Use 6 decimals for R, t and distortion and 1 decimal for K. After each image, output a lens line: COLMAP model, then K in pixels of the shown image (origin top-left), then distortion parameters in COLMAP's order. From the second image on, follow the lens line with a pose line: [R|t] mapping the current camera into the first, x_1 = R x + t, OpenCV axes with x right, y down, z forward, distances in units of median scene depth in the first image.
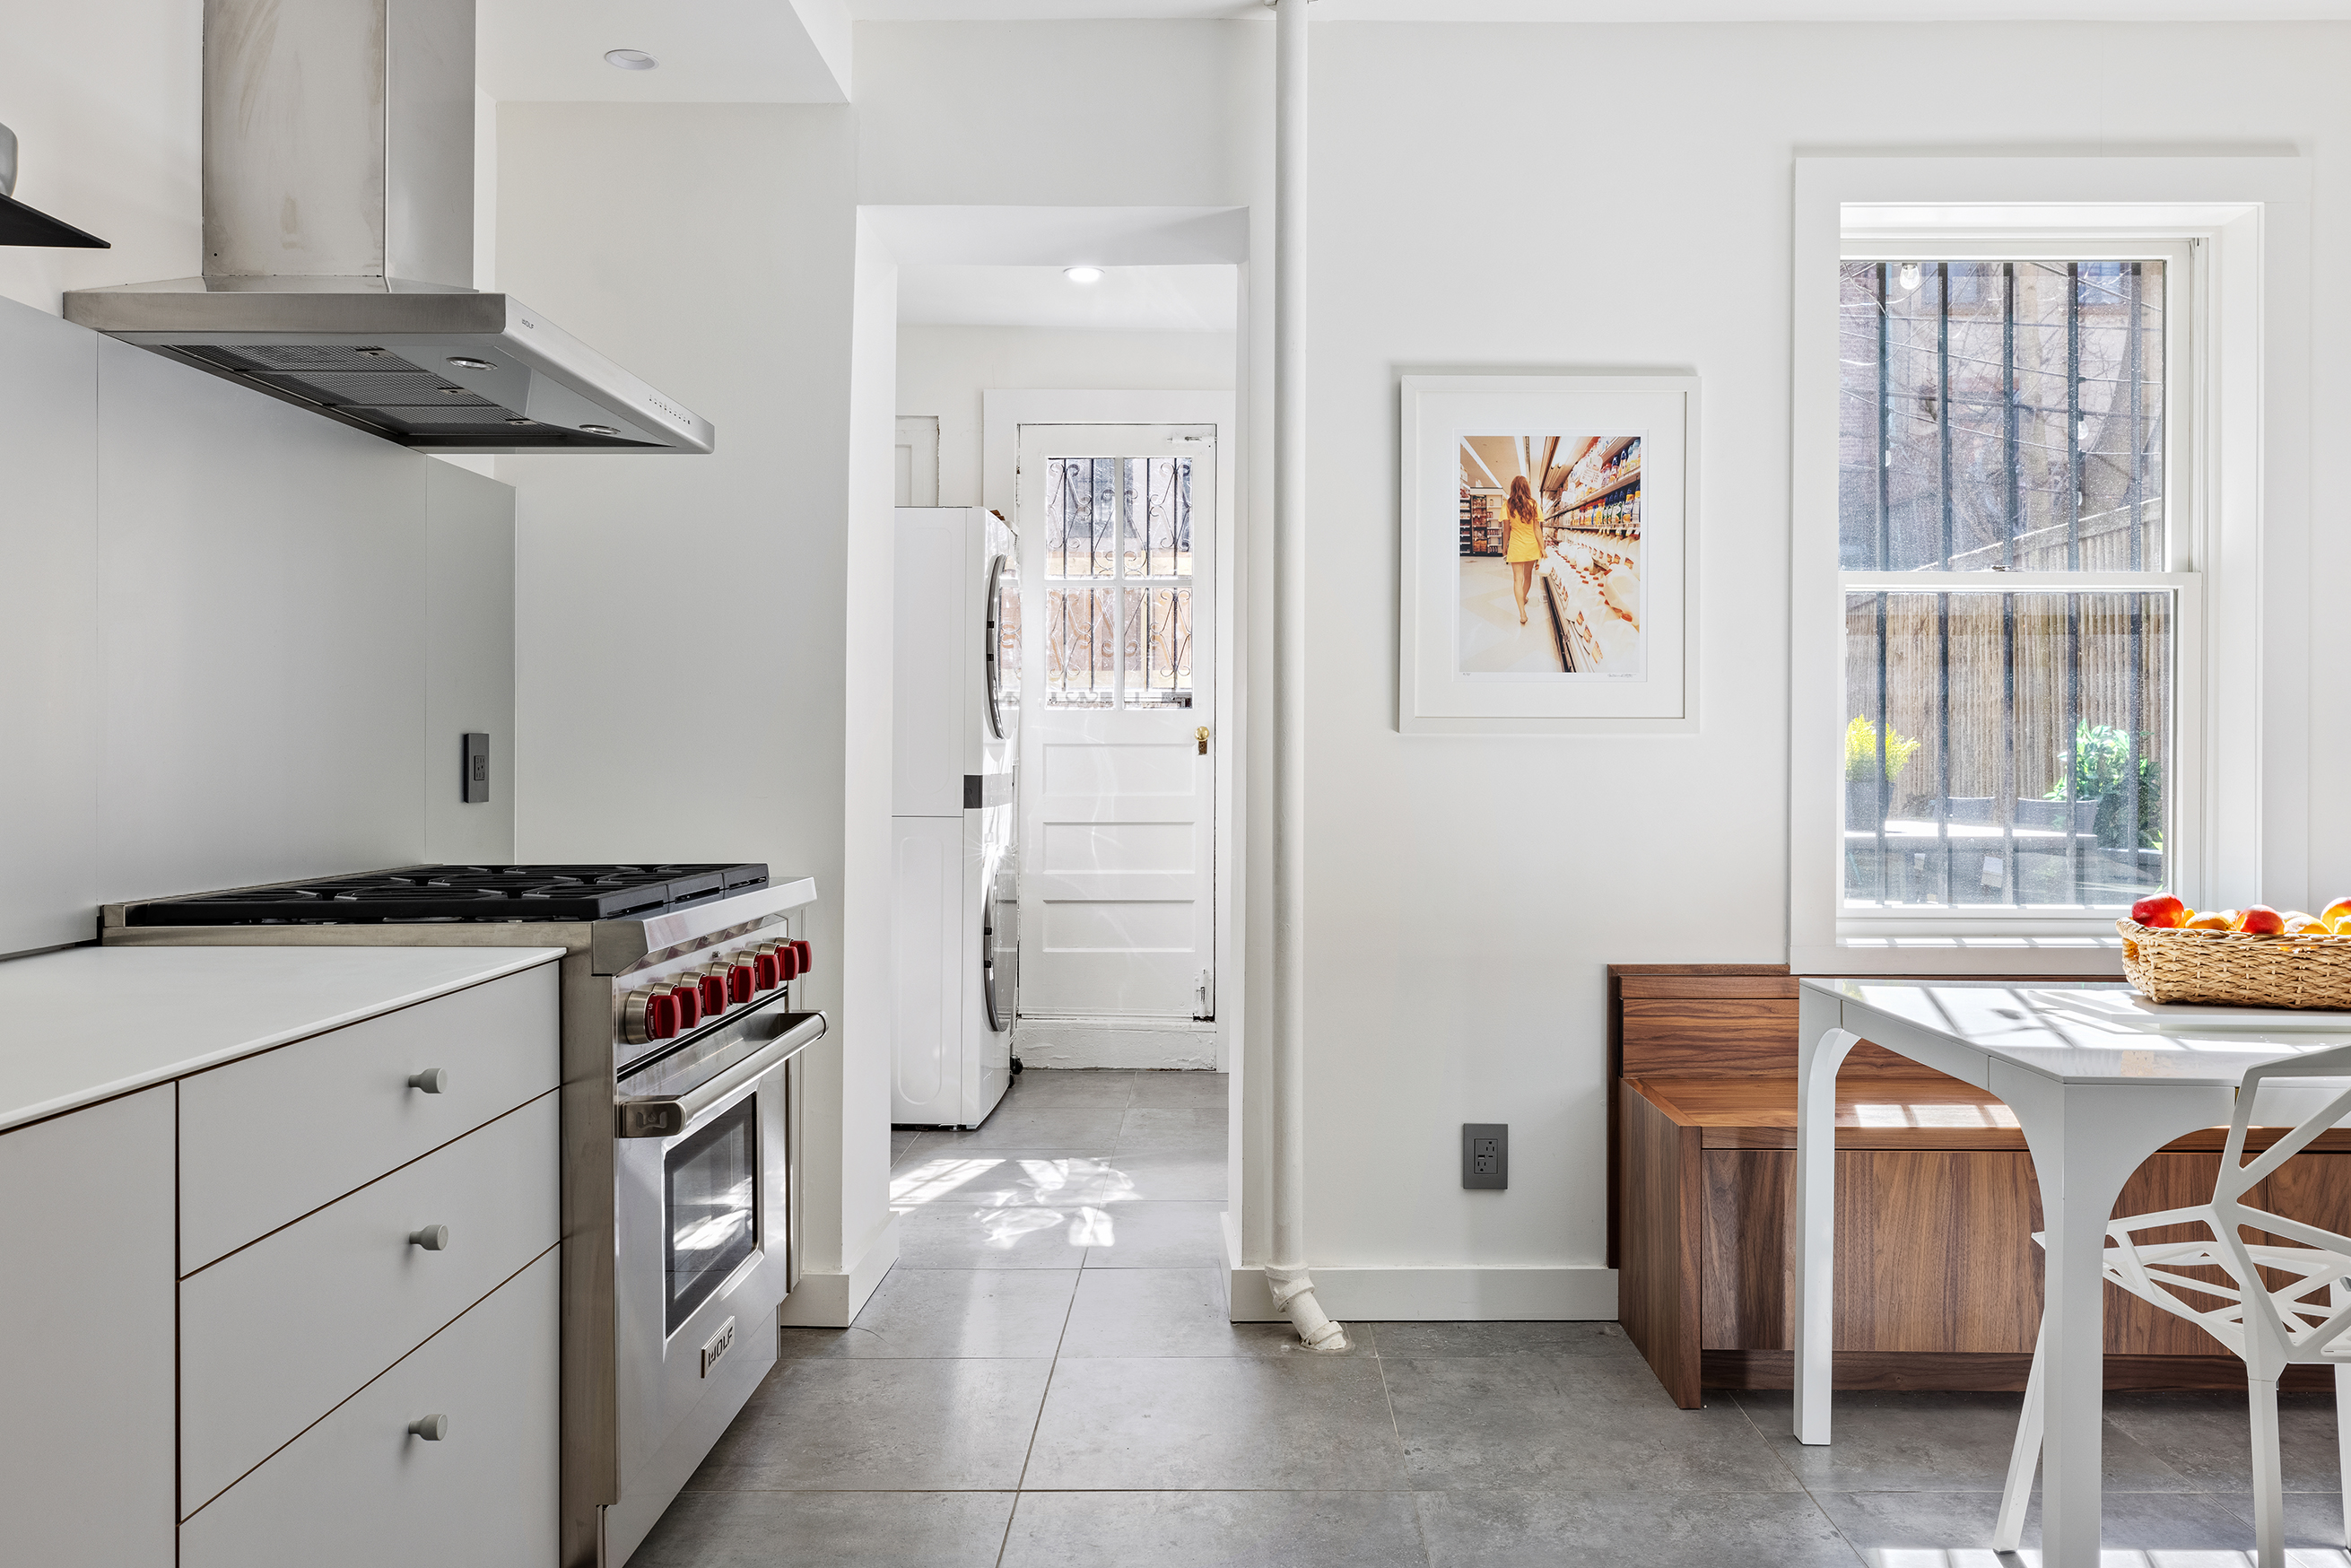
lens RADIAL K [[1885.0, 0, 1175.5], [0, 1885.0, 784.0], [0, 0, 1]] dist [-0.009368, 0.001131]
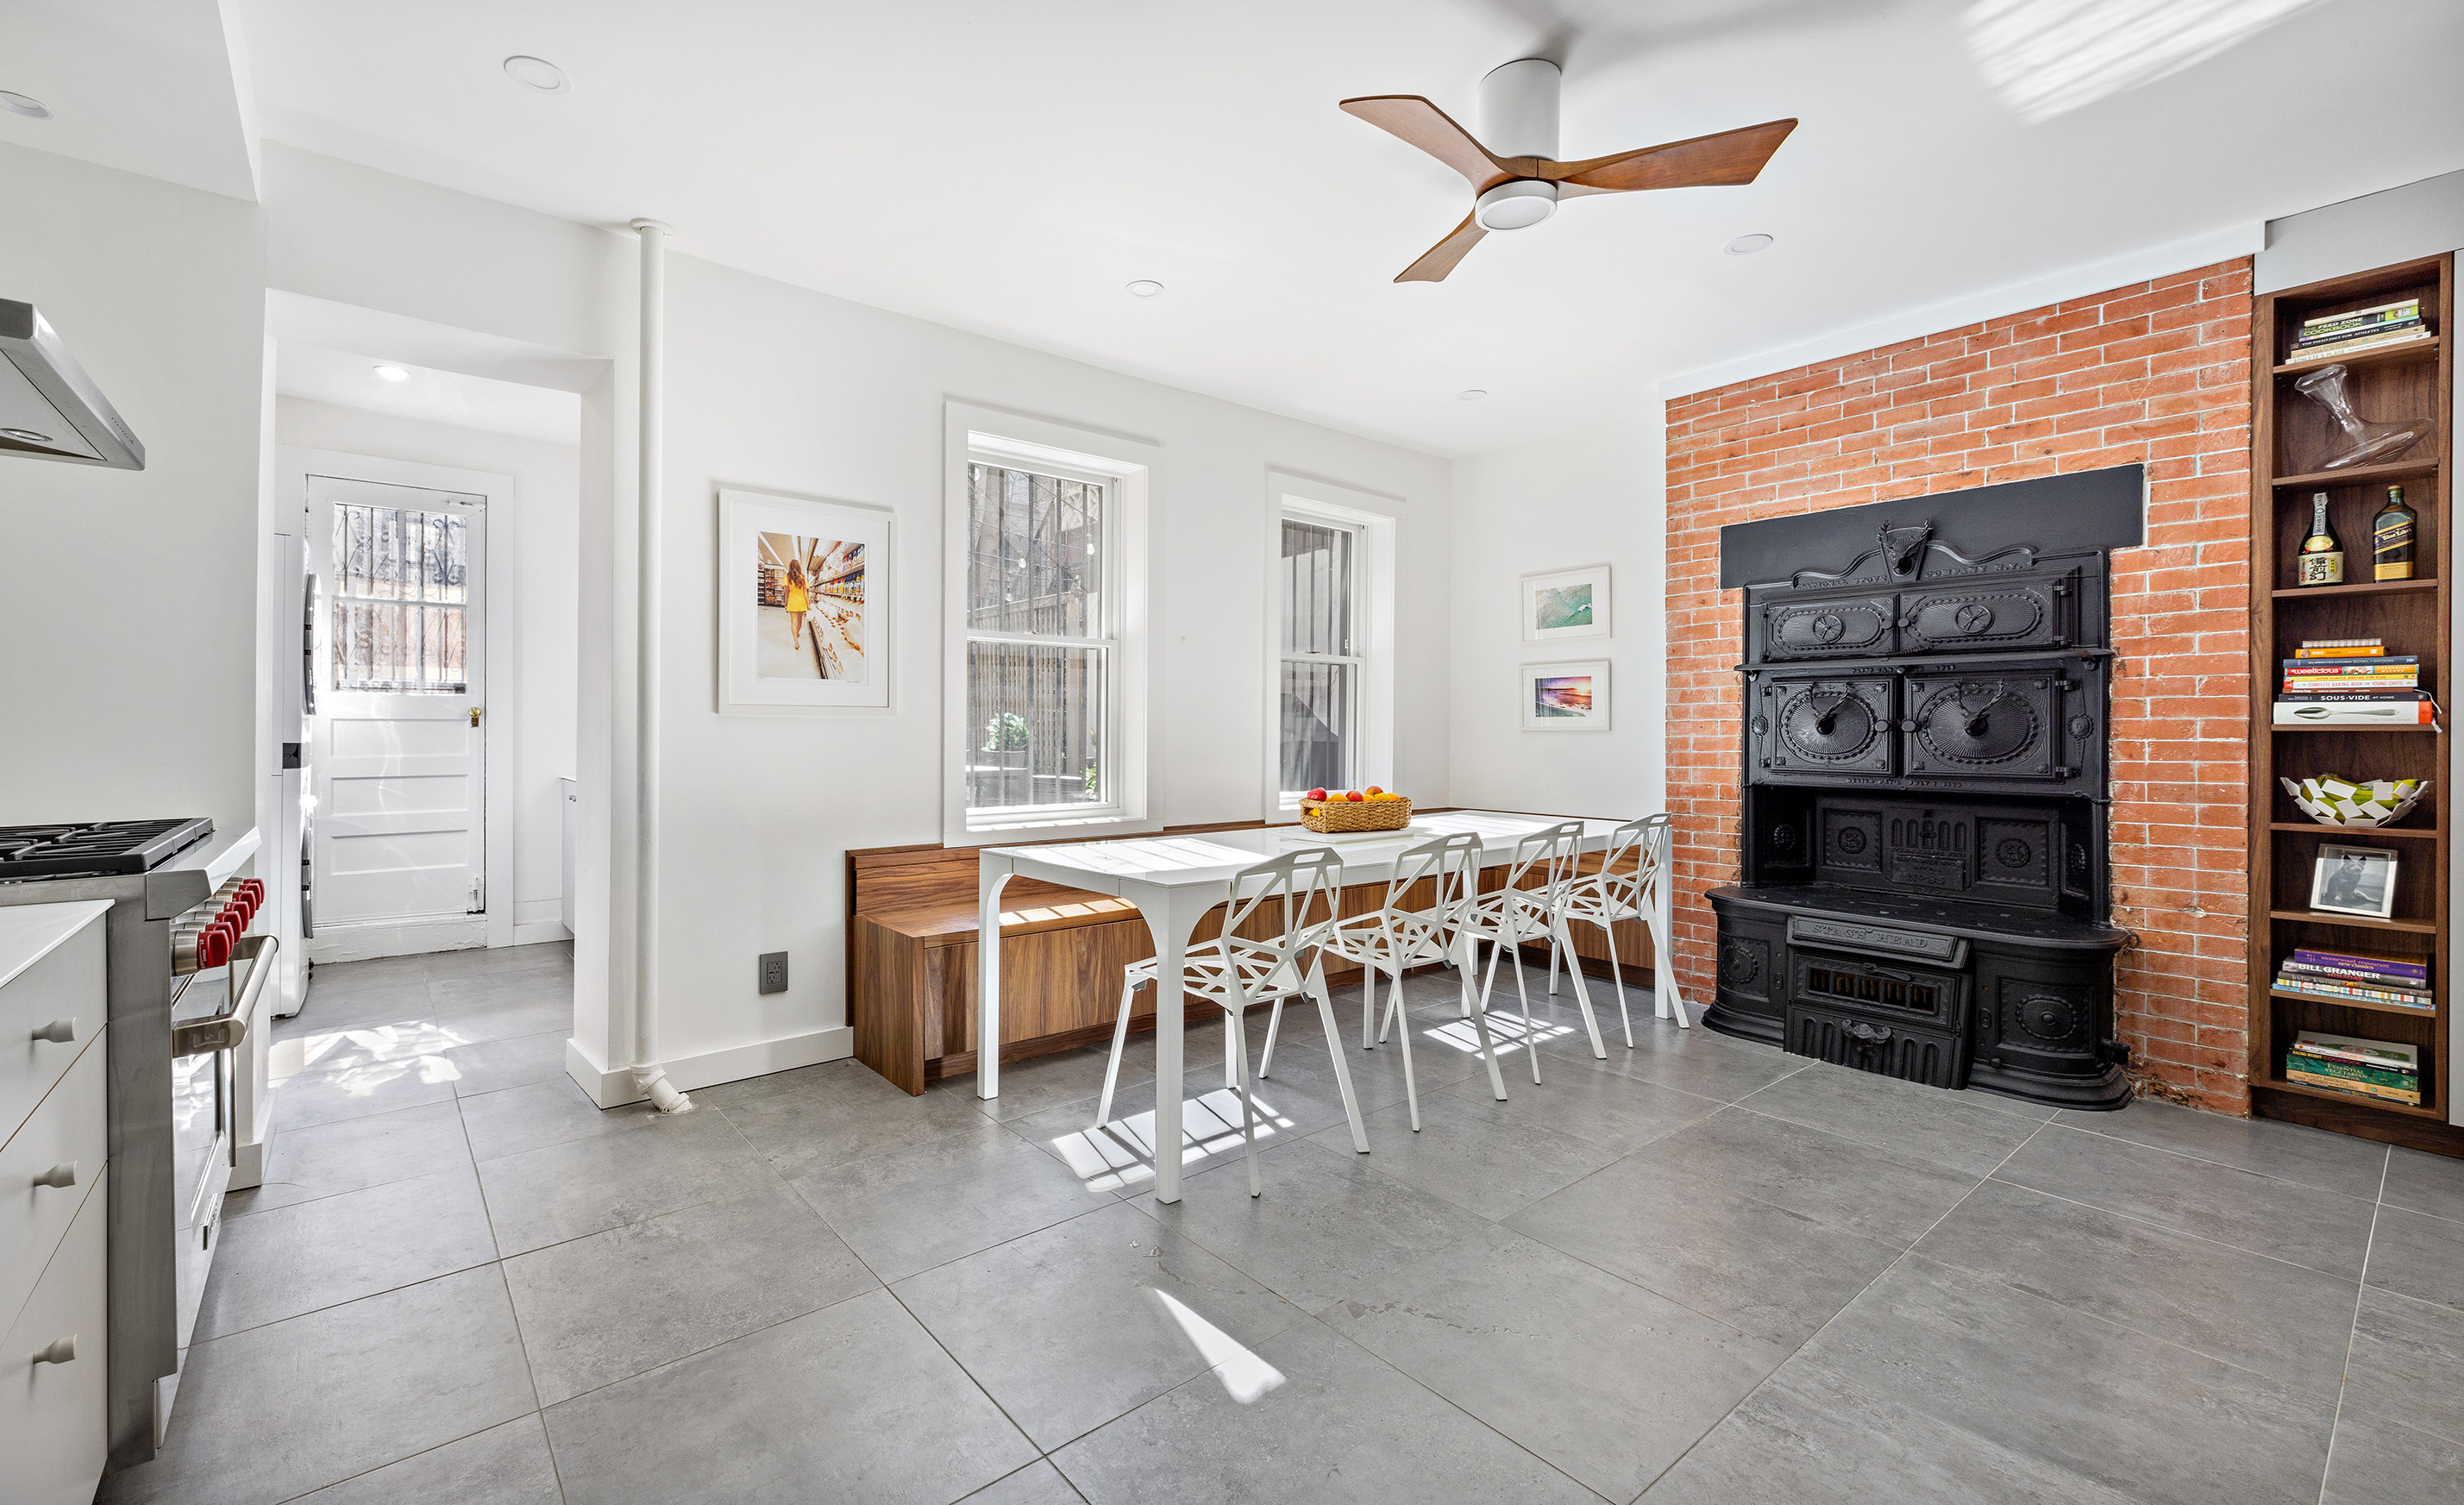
lens RADIAL K [[1051.7, 0, 1230.1], [0, 1051.7, 748.8], [0, 0, 1]] dist [-0.000067, -0.000527]
pose [[0.753750, -0.011944, 0.657053, -0.139343], [0.008126, 0.999928, 0.008855, -0.002077], [-0.657111, -0.001335, 0.753792, 0.050673]]
